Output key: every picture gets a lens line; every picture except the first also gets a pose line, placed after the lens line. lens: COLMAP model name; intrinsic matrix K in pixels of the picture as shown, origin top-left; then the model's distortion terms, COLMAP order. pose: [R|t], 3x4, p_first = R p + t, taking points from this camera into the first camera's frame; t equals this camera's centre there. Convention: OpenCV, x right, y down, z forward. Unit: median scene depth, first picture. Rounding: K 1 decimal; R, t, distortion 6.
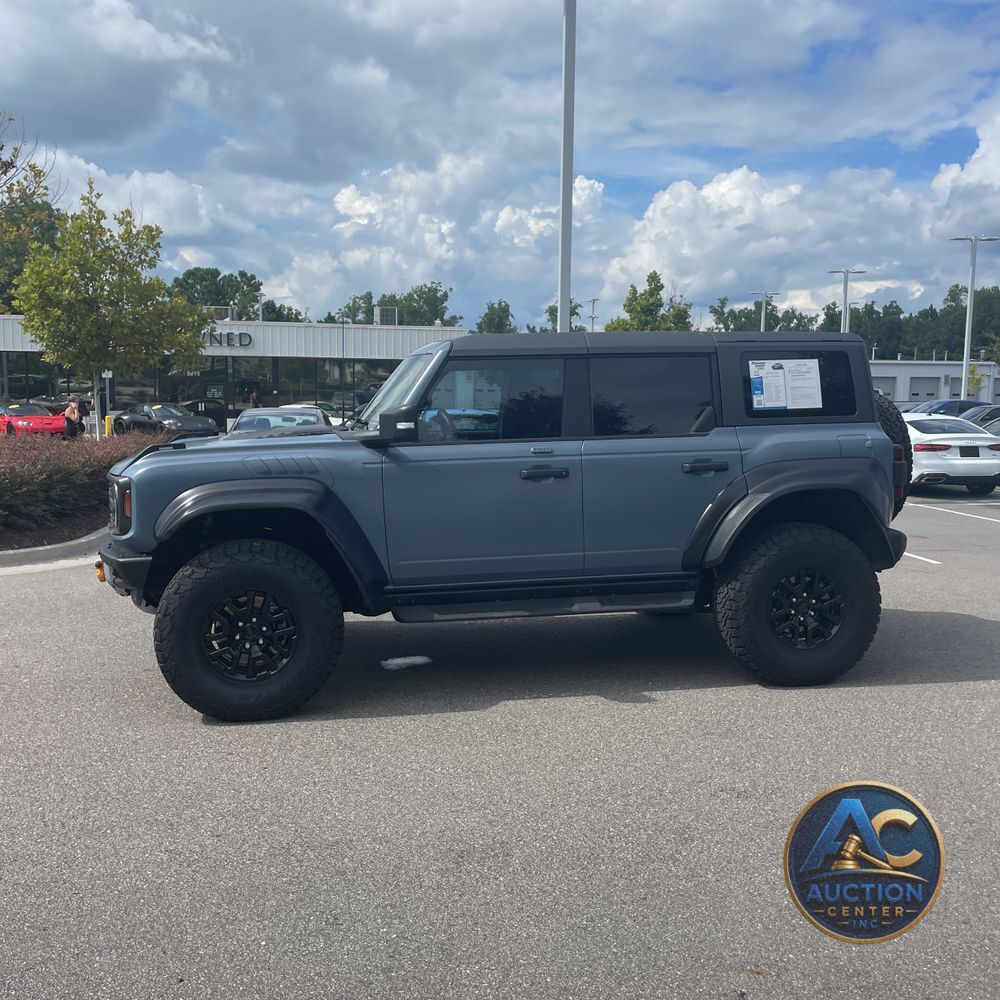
lens RADIAL K [[1027.7, 0, 492.6], [0, 1027.7, 474.5], [0, 0, 1]] dist [0.110772, -0.198778]
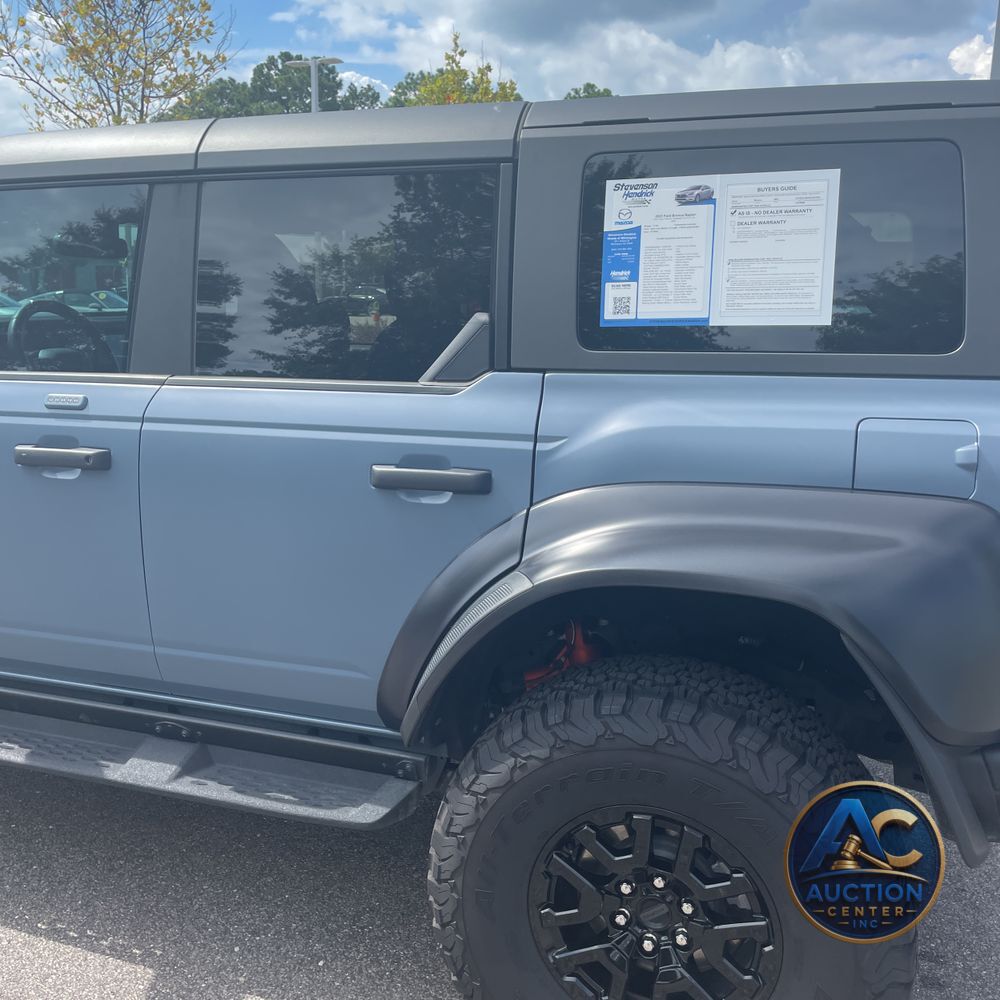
lens RADIAL K [[1028.6, 0, 500.0], [0, 1028.6, 500.0], [0, 0, 1]] dist [0.094692, -0.127053]
pose [[0.849910, 0.119735, -0.513144, 0.405817], [-0.055123, 0.988701, 0.139400, -0.050776], [0.524037, -0.090192, 0.846907, 0.677902]]
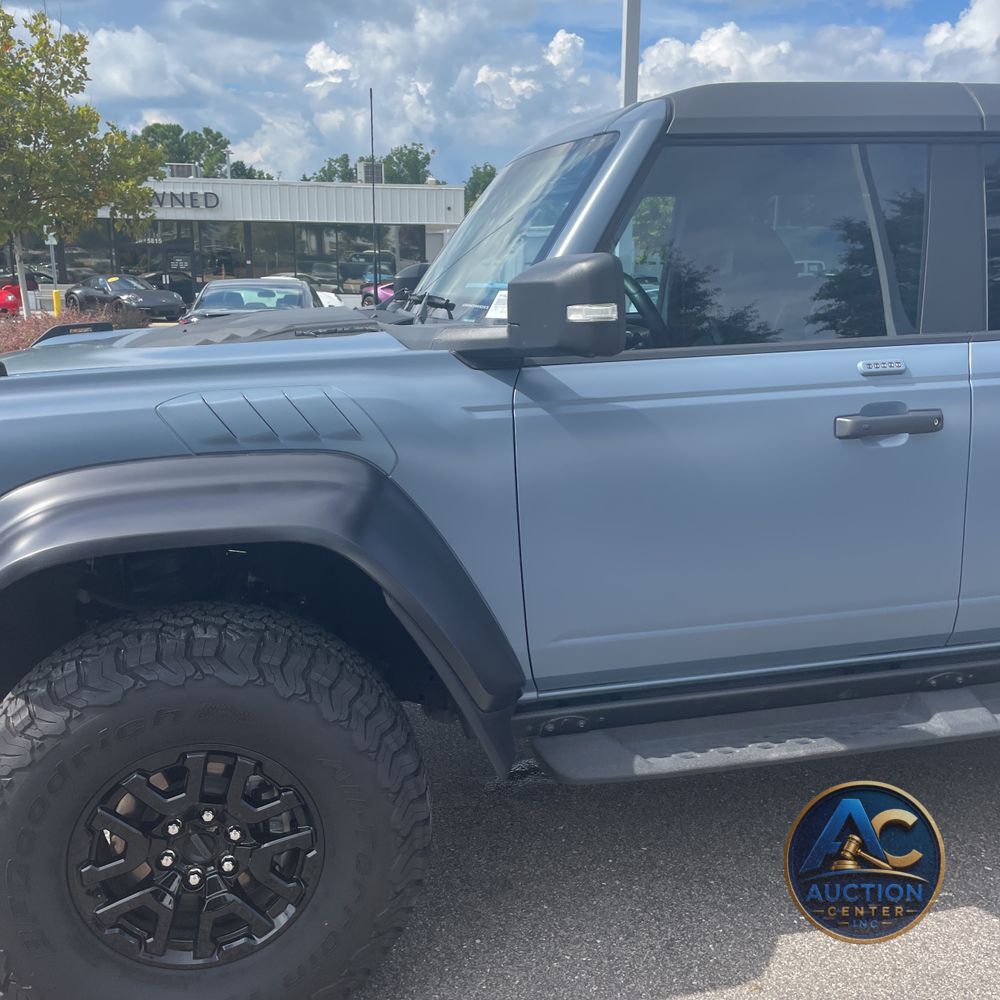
lens RADIAL K [[1026.4, 0, 511.6], [0, 1026.4, 500.1], [0, 0, 1]] dist [0.104097, -0.158165]
pose [[0.999382, -0.011036, 0.033365, -0.110839], [0.006117, 0.989546, 0.144086, -0.030296], [-0.034606, -0.143793, 0.989003, 0.543479]]
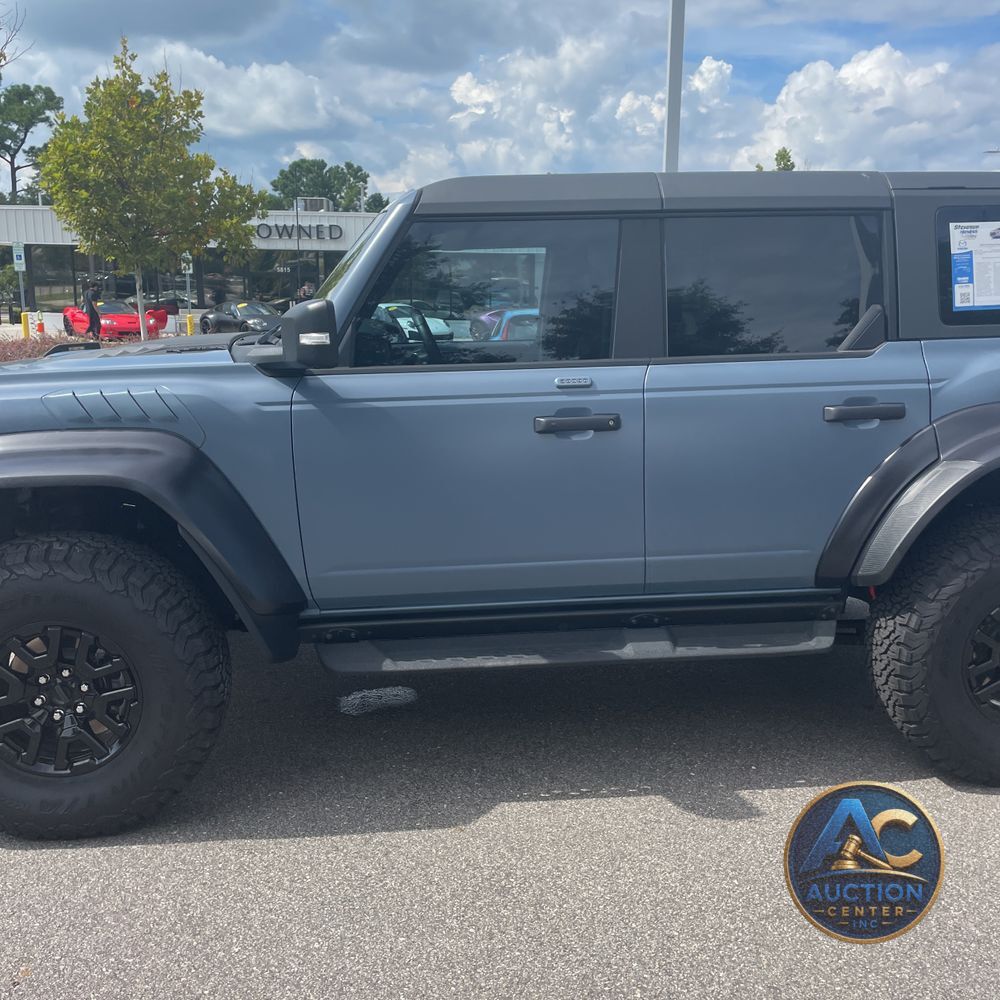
lens RADIAL K [[1029.7, 0, 511.9], [0, 1029.7, 484.9], [0, 0, 1]] dist [0.081799, -0.108038]
pose [[0.995648, 0.017288, -0.091571, 0.063166], [-0.007473, 0.994289, 0.106463, -0.026014], [0.092888, -0.105315, 0.990091, 0.394542]]
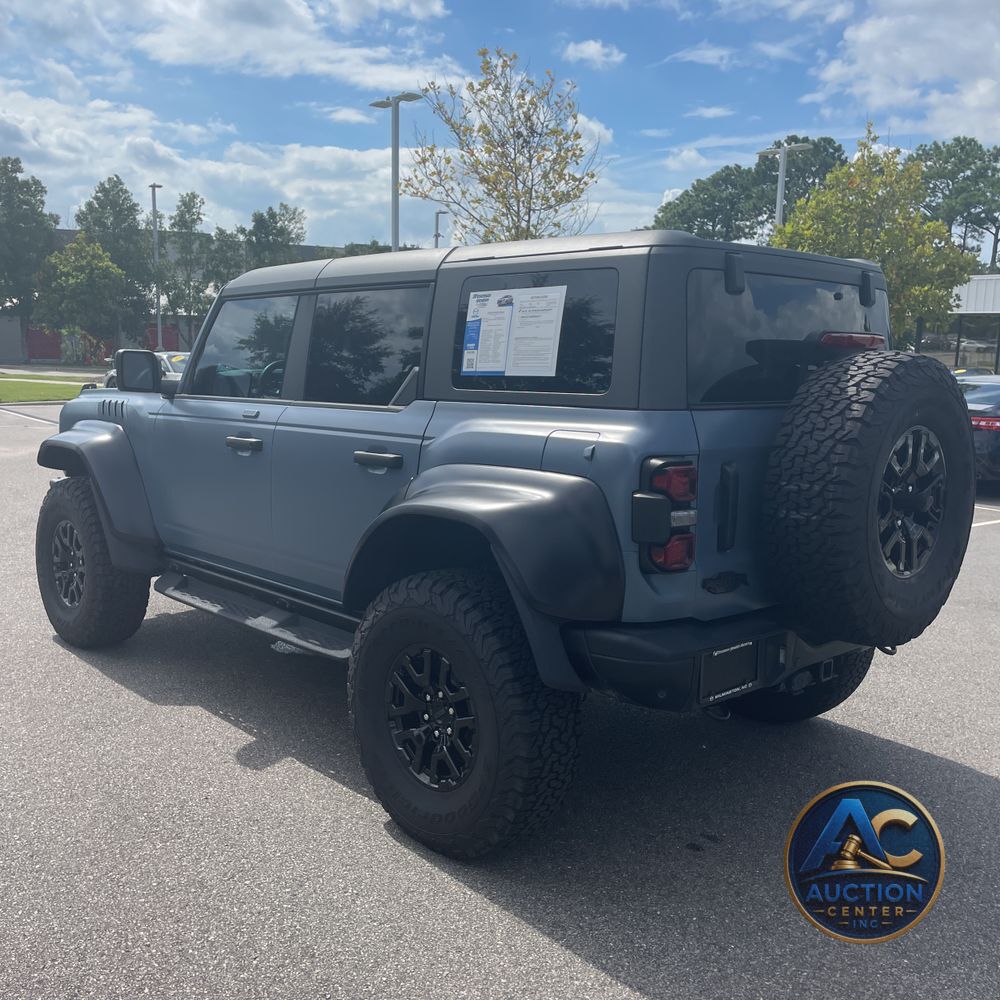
lens RADIAL K [[1021.1, 0, 495.6], [0, 1021.1, 498.5], [0, 0, 1]] dist [0.147404, -0.190291]
pose [[0.519987, 0.135182, -0.843409, 0.768558], [-0.090376, 0.990562, 0.103048, -0.054129], [0.849380, 0.022641, 0.527297, 0.700433]]
